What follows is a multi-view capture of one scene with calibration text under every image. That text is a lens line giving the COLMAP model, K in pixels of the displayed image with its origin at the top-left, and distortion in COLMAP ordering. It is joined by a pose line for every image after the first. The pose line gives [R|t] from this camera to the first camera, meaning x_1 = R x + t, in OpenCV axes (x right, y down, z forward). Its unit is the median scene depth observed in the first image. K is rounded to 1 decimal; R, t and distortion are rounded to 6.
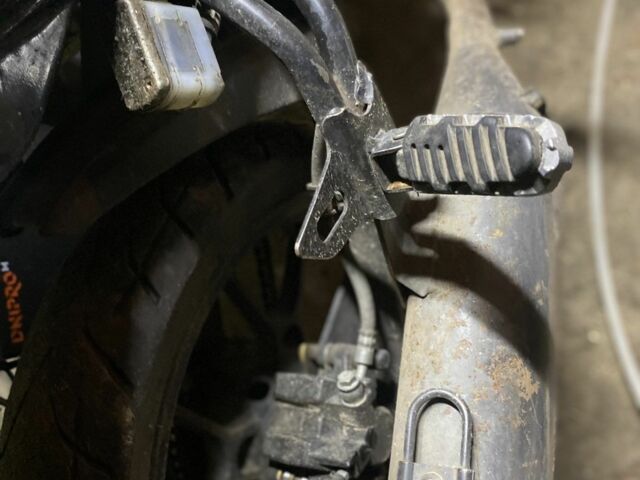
lens RADIAL K [[621.3, 0, 320.0], [0, 621.3, 240.0], [0, 0, 1]] dist [0.155796, -0.445409]
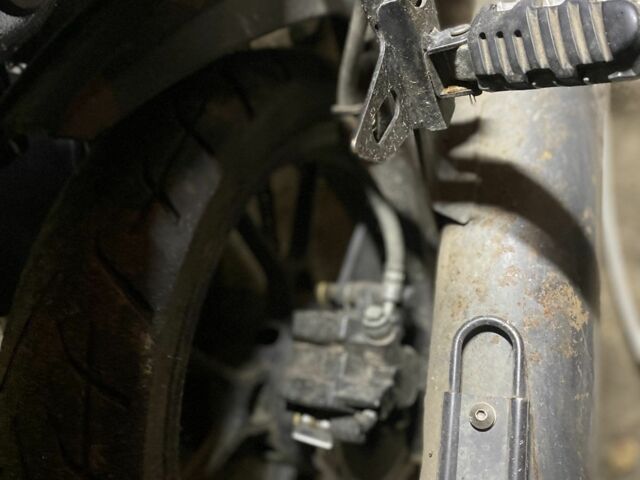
lens RADIAL K [[621.3, 0, 320.0], [0, 621.3, 240.0], [0, 0, 1]] dist [0.155796, -0.445409]
pose [[0.998586, 0.015676, 0.050797, -0.102288], [-0.016997, 0.999526, 0.025670, 0.101651], [-0.050370, -0.026497, 0.998379, 0.087141]]
